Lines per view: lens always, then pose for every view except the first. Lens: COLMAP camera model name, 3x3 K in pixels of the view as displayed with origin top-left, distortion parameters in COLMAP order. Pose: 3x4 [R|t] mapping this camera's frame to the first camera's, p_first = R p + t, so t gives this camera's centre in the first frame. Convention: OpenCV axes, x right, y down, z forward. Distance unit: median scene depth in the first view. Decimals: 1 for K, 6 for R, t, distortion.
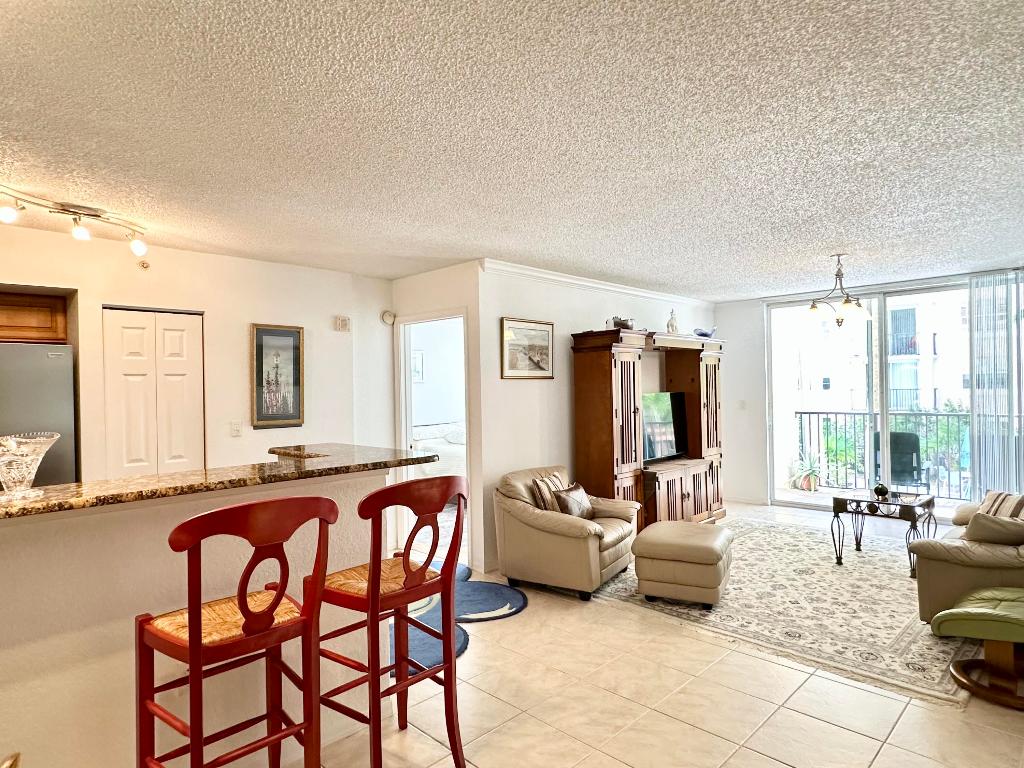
lens RADIAL K [[598.4, 0, 509.8], [0, 598.4, 388.2], [0, 0, 1]] dist [-0.001970, -0.000488]
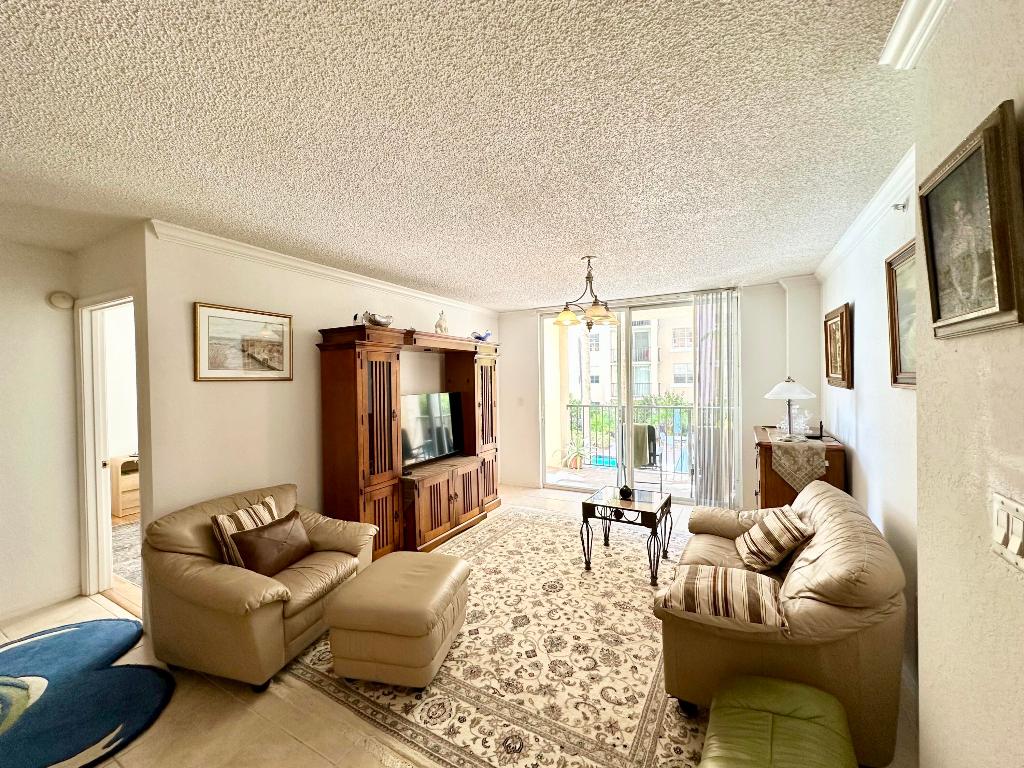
lens RADIAL K [[410.3, 0, 512.8], [0, 410.3, 381.7], [0, 0, 1]] dist [-0.001162, 0.000212]
pose [[0.961360, 0.003652, 0.275270, 0.229354], [-0.004614, 0.999985, 0.002849, -0.017483], [-0.275256, -0.004009, 0.961363, 0.359977]]
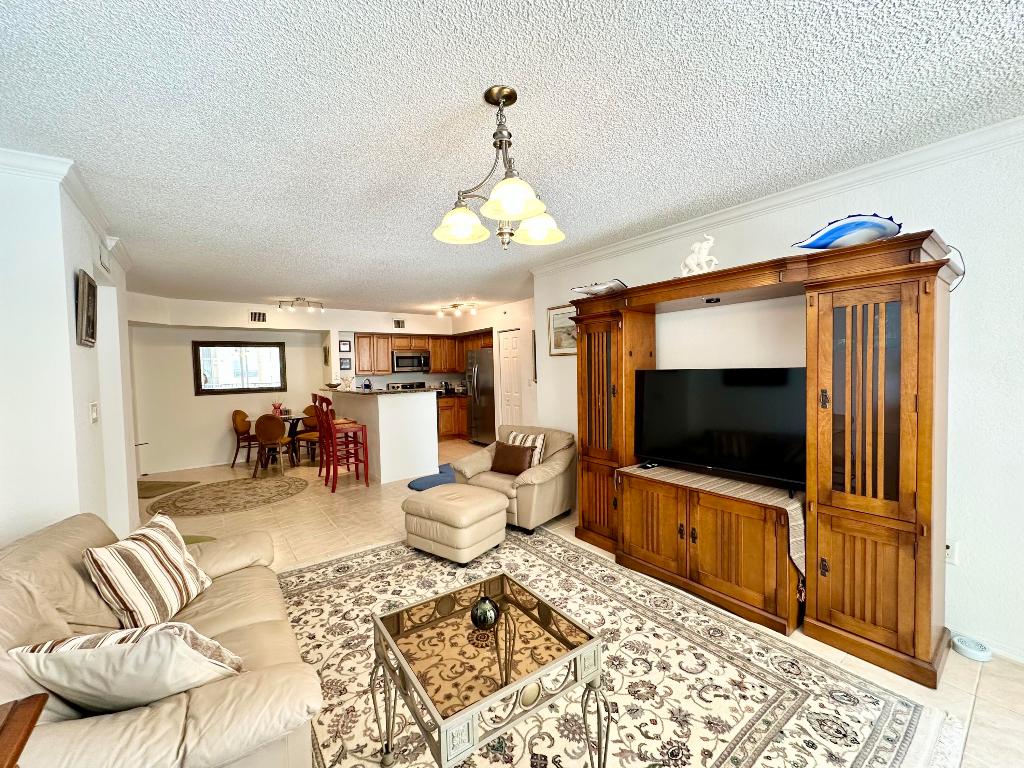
lens RADIAL K [[410.3, 0, 510.2], [0, 410.3, 383.6], [0, 0, 1]] dist [-0.001162, 0.000212]
pose [[-0.141716, 0.059646, -0.988109, 0.850387], [0.028569, 0.998014, 0.056147, -0.008635], [0.989495, -0.020273, -0.143139, 1.005745]]
